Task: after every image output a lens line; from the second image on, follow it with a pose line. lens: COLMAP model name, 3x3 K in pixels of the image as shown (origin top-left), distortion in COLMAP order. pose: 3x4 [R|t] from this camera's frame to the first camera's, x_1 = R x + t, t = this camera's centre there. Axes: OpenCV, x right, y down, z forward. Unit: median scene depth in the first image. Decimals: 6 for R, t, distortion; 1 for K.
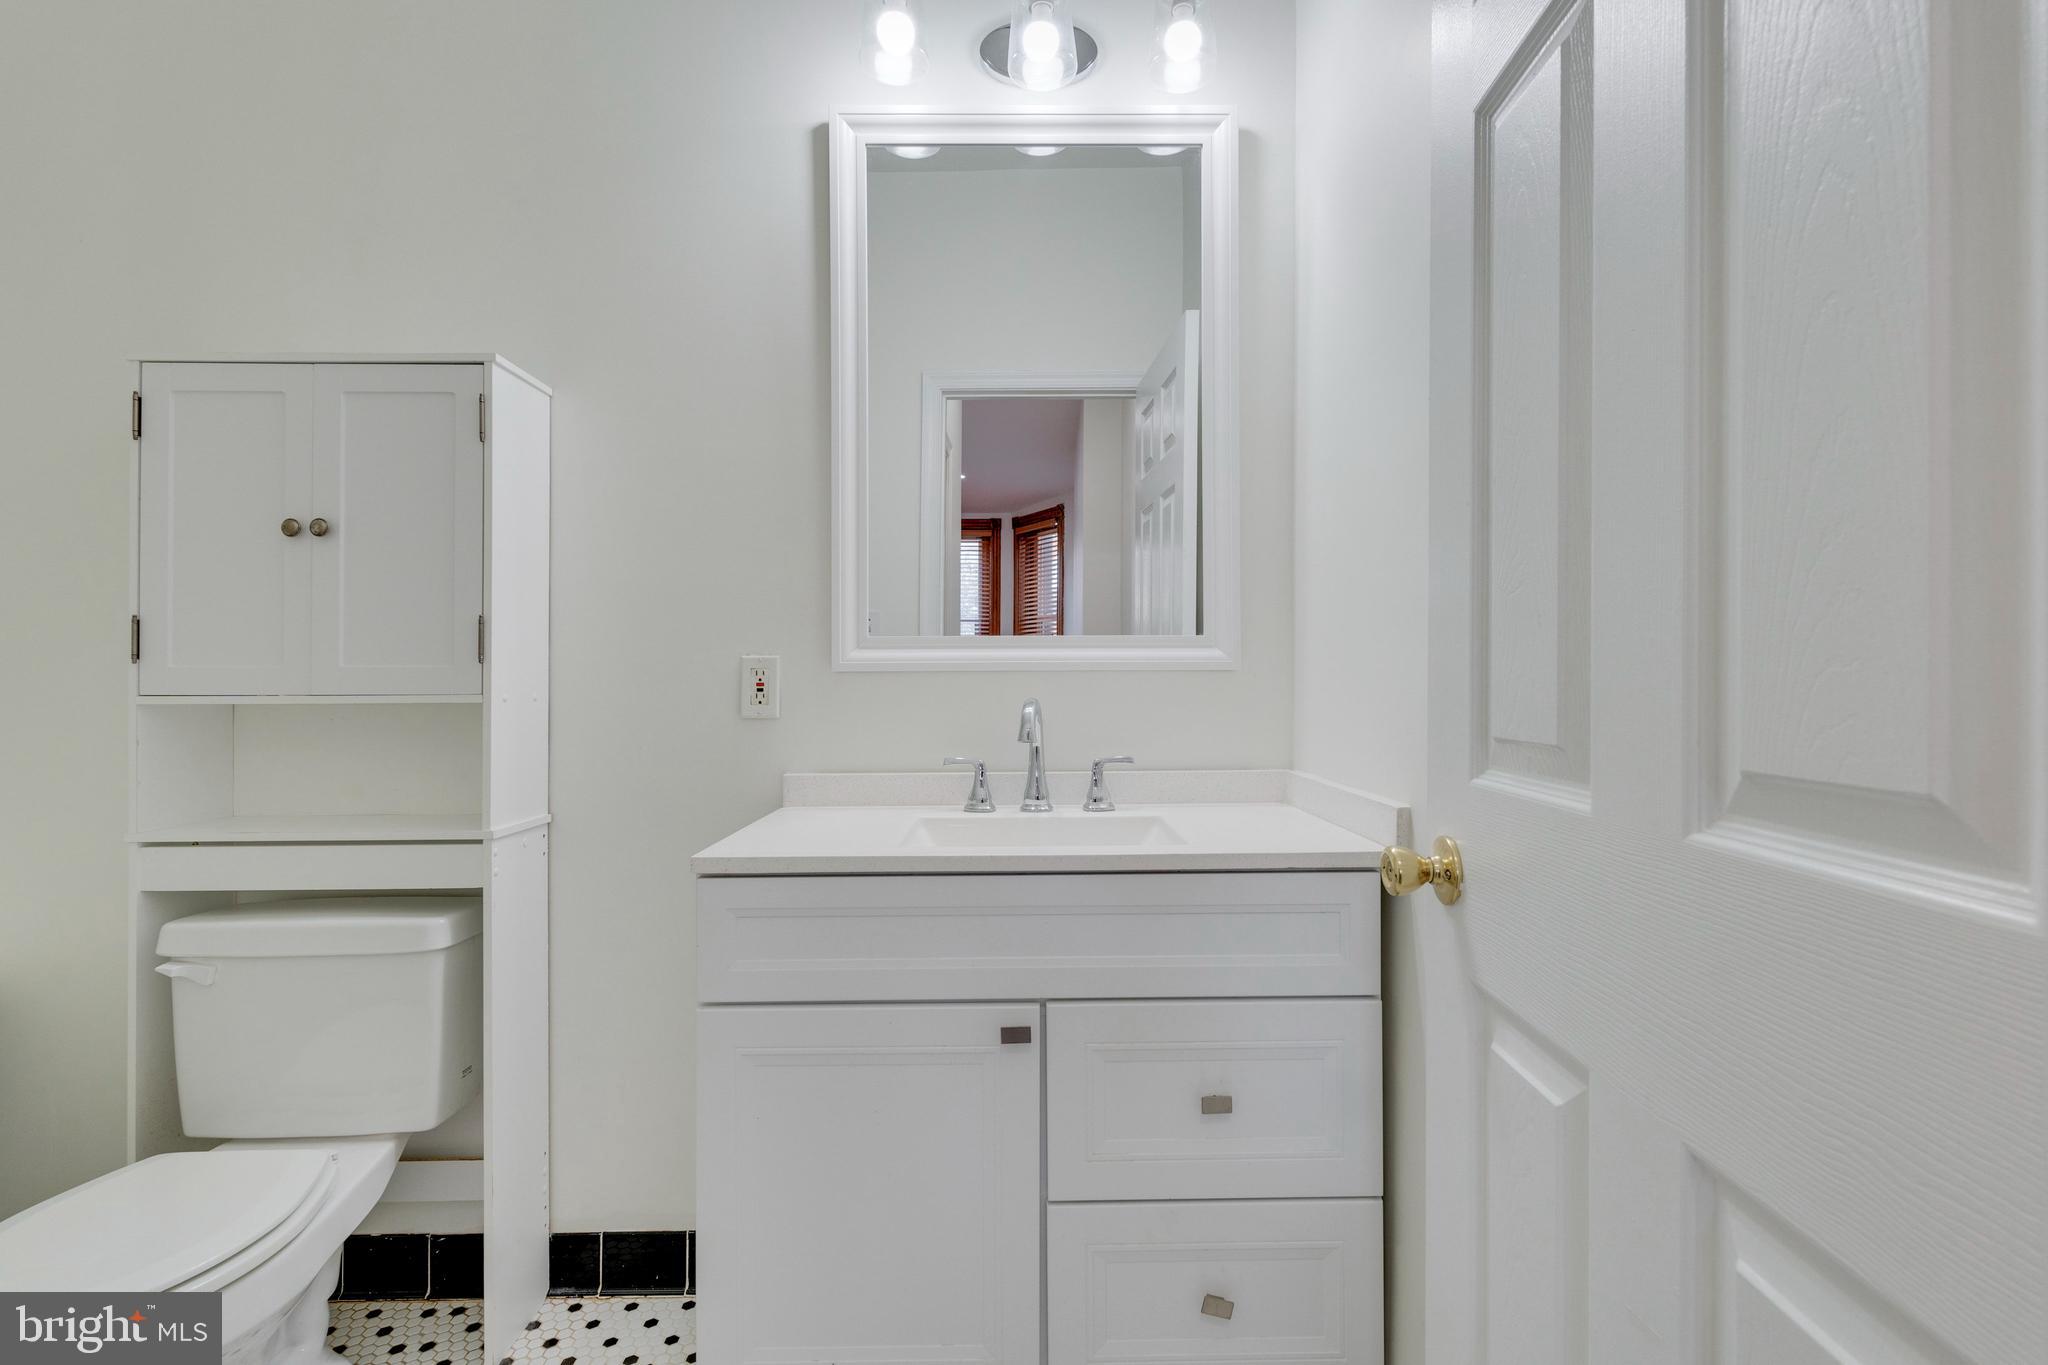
lens RADIAL K [[915.9, 0, 1019.8], [0, 915.9, 628.0], [0, 0, 1]] dist [-0.001653, -0.000300]
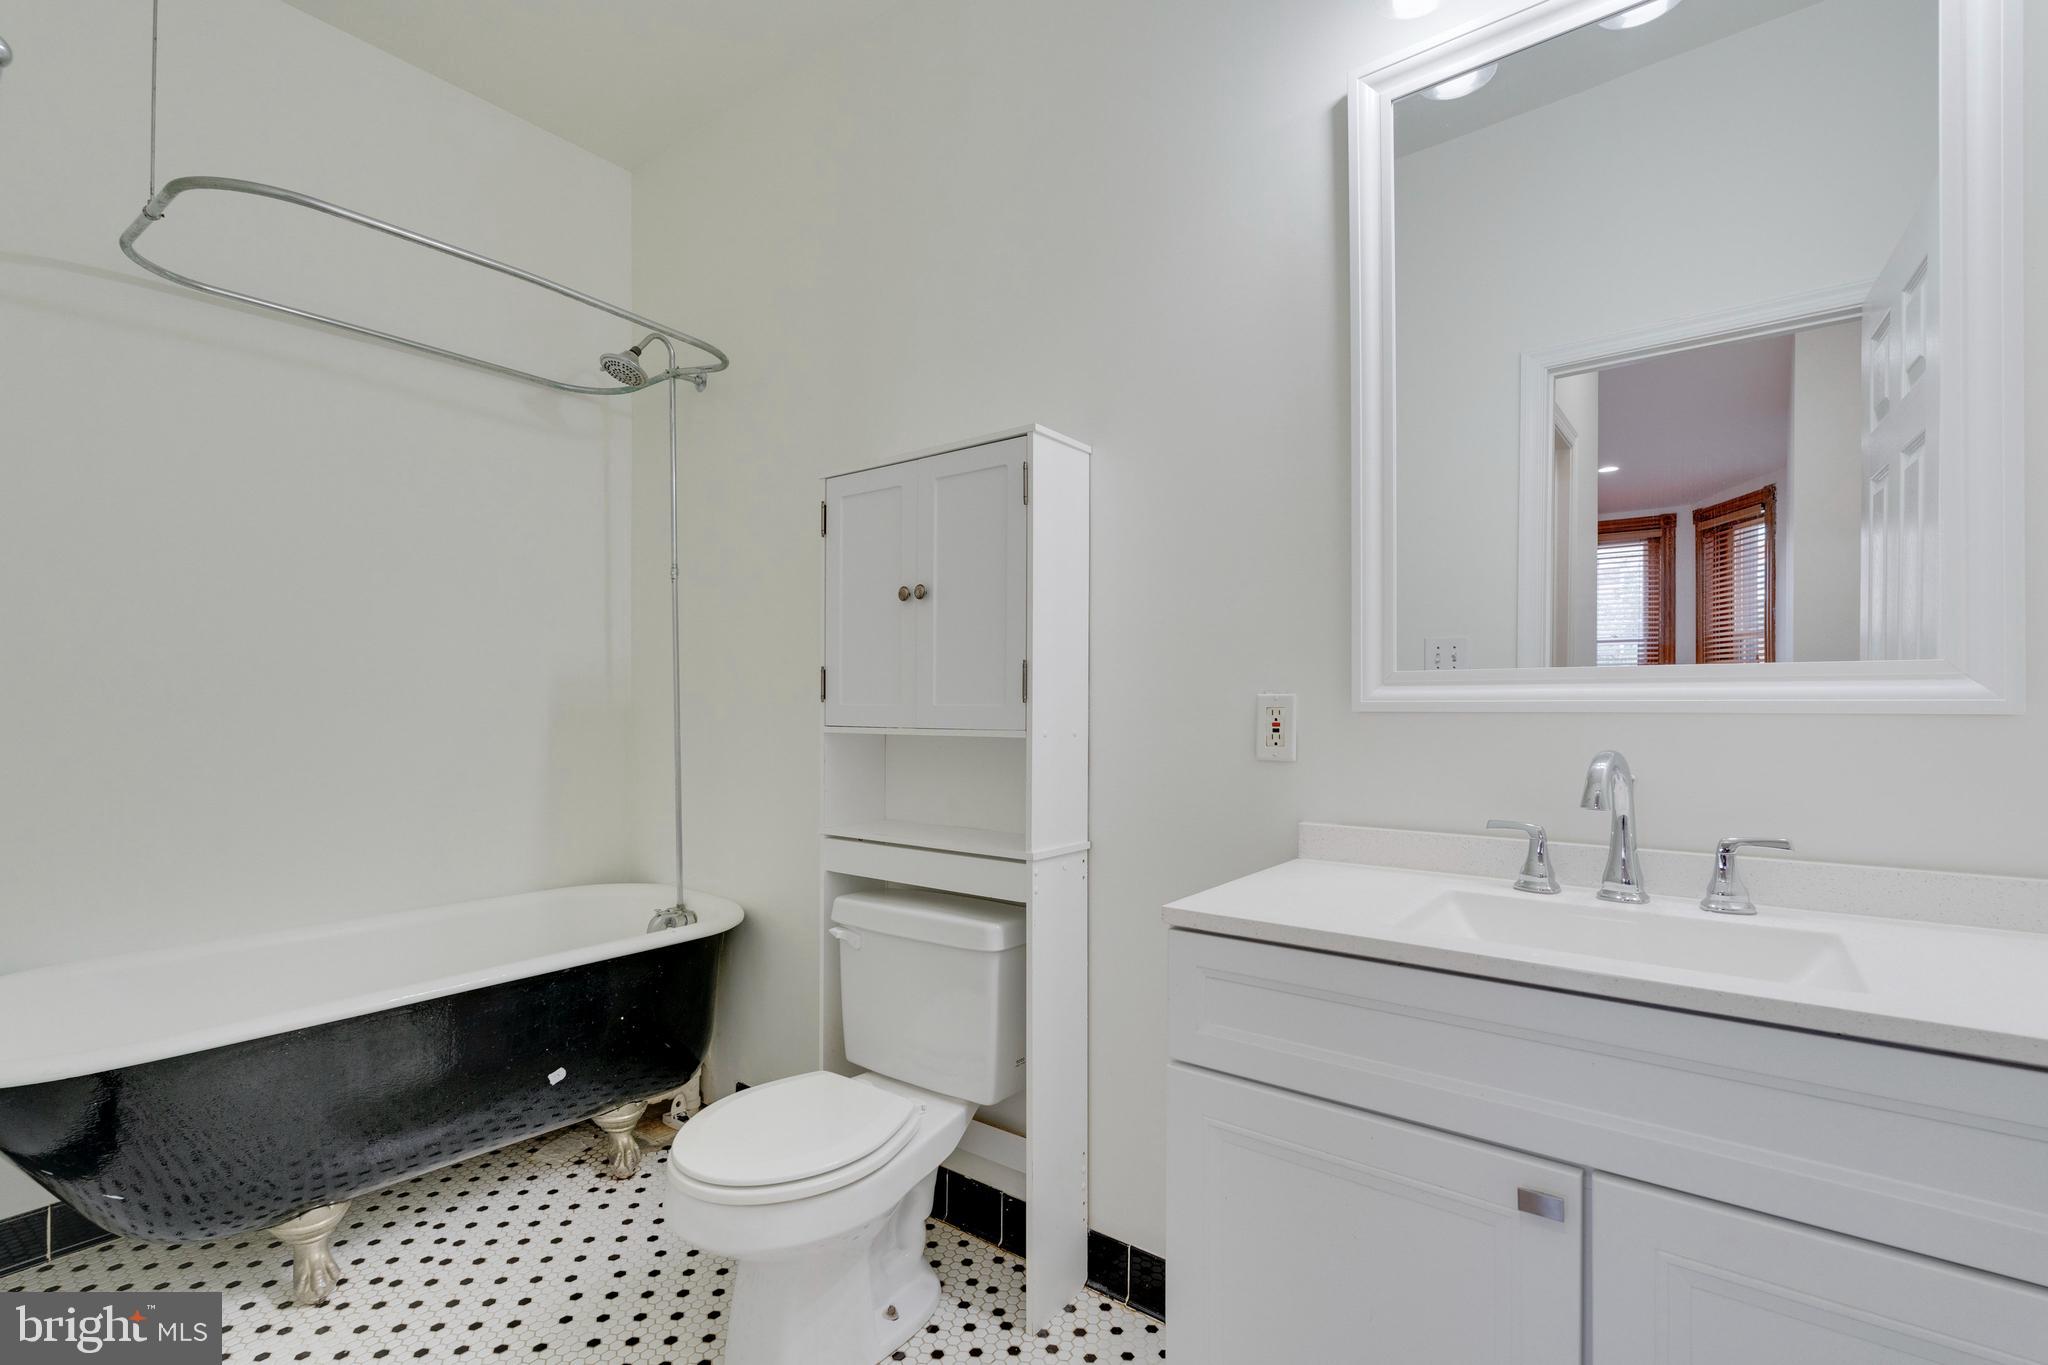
lens RADIAL K [[899.4, 0, 1033.6], [0, 899.4, 677.9], [0, 0, 1]] dist [-0.002114, 0.000019]
pose [[0.789715, -0.014239, -0.613308, 0.091414], [0.028519, 0.999502, 0.013517, -0.005997], [0.612810, -0.028166, 0.789728, 0.128908]]
